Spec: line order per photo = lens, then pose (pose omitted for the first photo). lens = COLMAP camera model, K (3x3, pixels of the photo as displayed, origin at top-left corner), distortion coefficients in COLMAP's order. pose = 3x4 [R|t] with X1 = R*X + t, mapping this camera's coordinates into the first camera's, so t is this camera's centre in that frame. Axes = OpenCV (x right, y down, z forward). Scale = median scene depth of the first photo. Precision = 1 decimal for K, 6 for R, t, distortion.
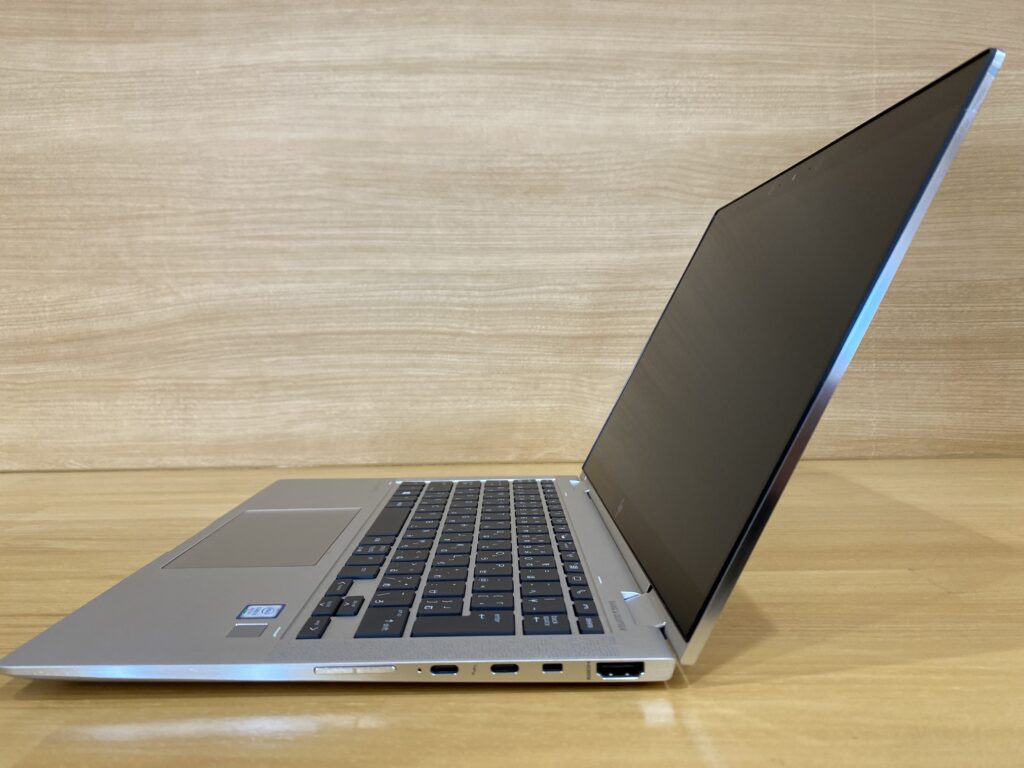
lens RADIAL K [[787.3, 0, 511.9], [0, 787.3, 379.8], [0, 0, 1]] dist [0.011657, -0.012505]
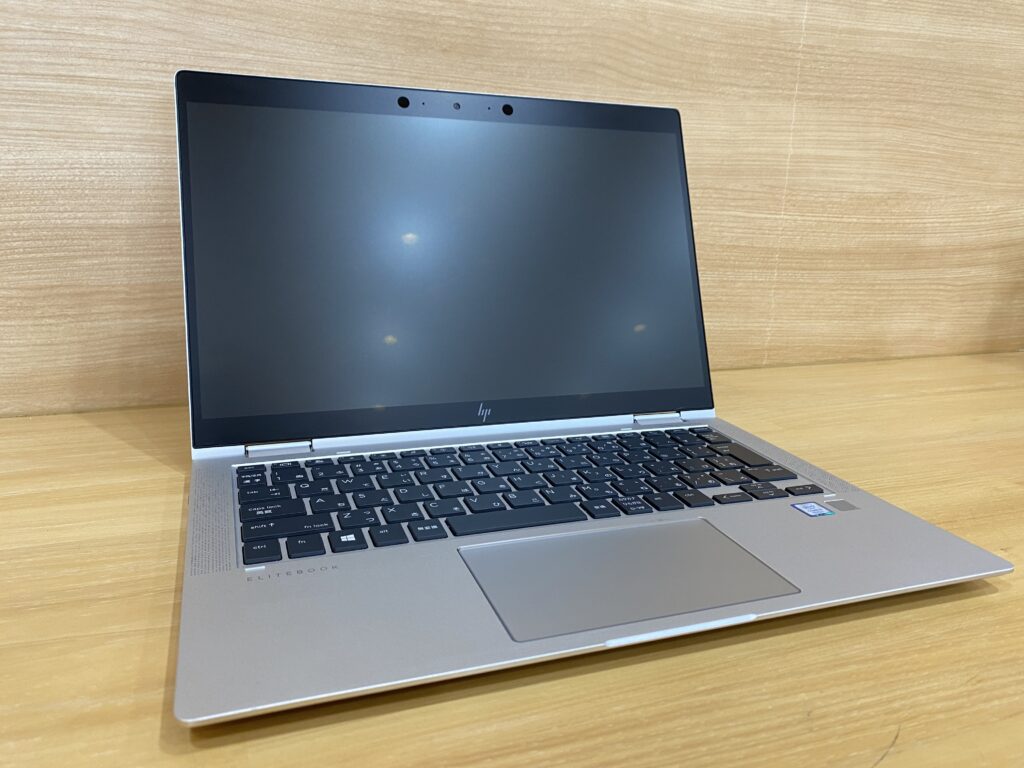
lens RADIAL K [[787.3, 0, 516.4], [0, 787.3, 375.8], [0, 0, 1]] dist [0.011657, -0.012505]
pose [[0.924020, -0.042924, 0.379927, -0.227555], [-0.033371, 0.980832, 0.191976, -0.073872], [-0.380885, -0.190068, 0.904876, 0.200993]]
